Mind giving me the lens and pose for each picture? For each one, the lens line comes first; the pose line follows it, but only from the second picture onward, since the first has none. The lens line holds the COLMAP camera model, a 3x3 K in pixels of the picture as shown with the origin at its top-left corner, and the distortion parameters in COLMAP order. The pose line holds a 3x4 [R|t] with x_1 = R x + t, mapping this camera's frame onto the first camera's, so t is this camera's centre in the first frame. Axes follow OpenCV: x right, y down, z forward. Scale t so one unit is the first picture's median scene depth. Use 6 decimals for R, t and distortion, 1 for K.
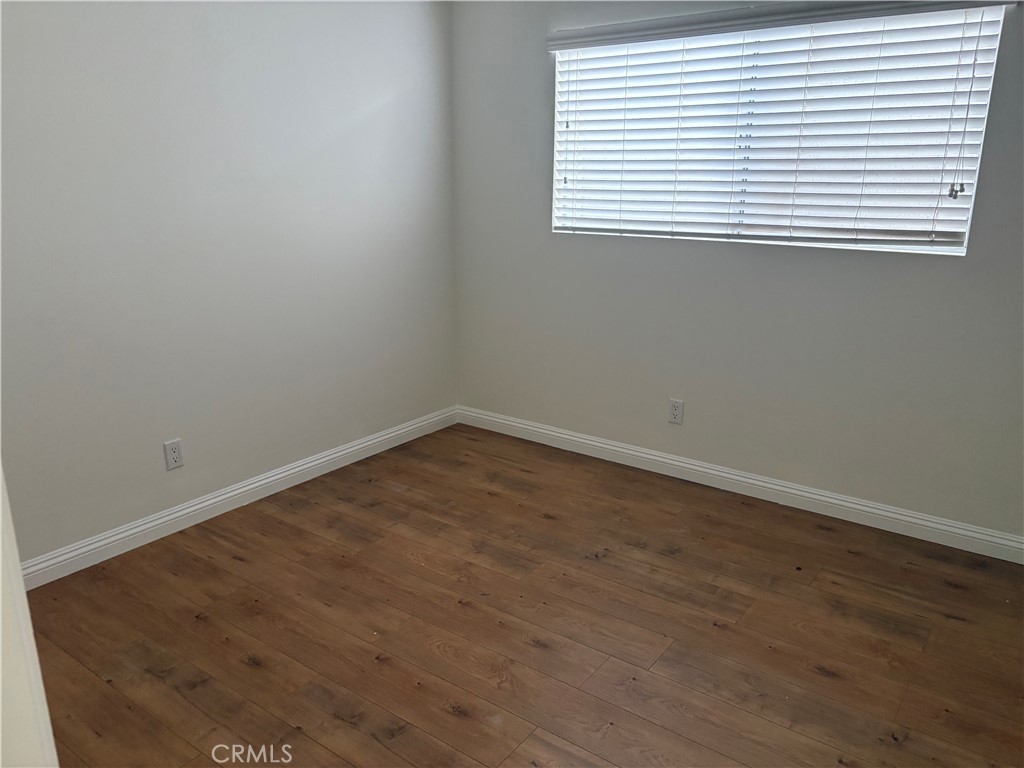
lens RADIAL K [[782.4, 0, 511.5], [0, 782.4, 385.5], [0, 0, 1]] dist [0.046007, -0.062555]
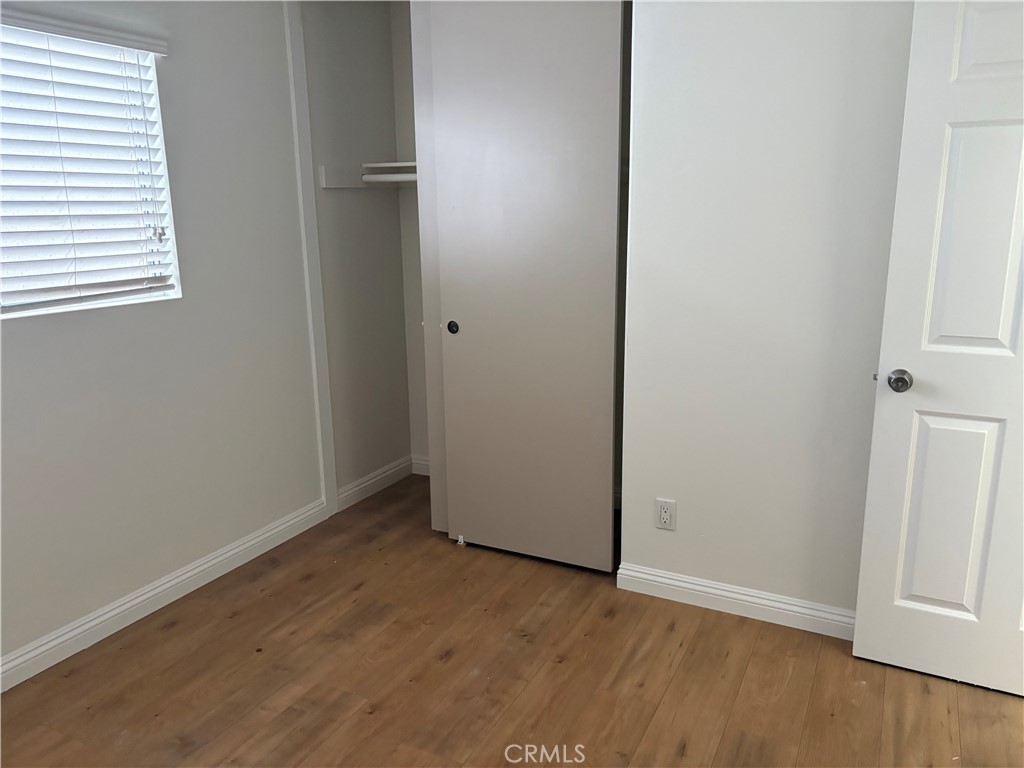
lens RADIAL K [[782.4, 0, 511.5], [0, 782.4, 385.5], [0, 0, 1]] dist [0.046007, -0.062555]
pose [[-0.156271, -0.228609, 0.960894, -0.491810], [0.276060, 0.923967, 0.264719, -0.213057], [-0.948351, 0.306632, -0.081279, 0.725967]]
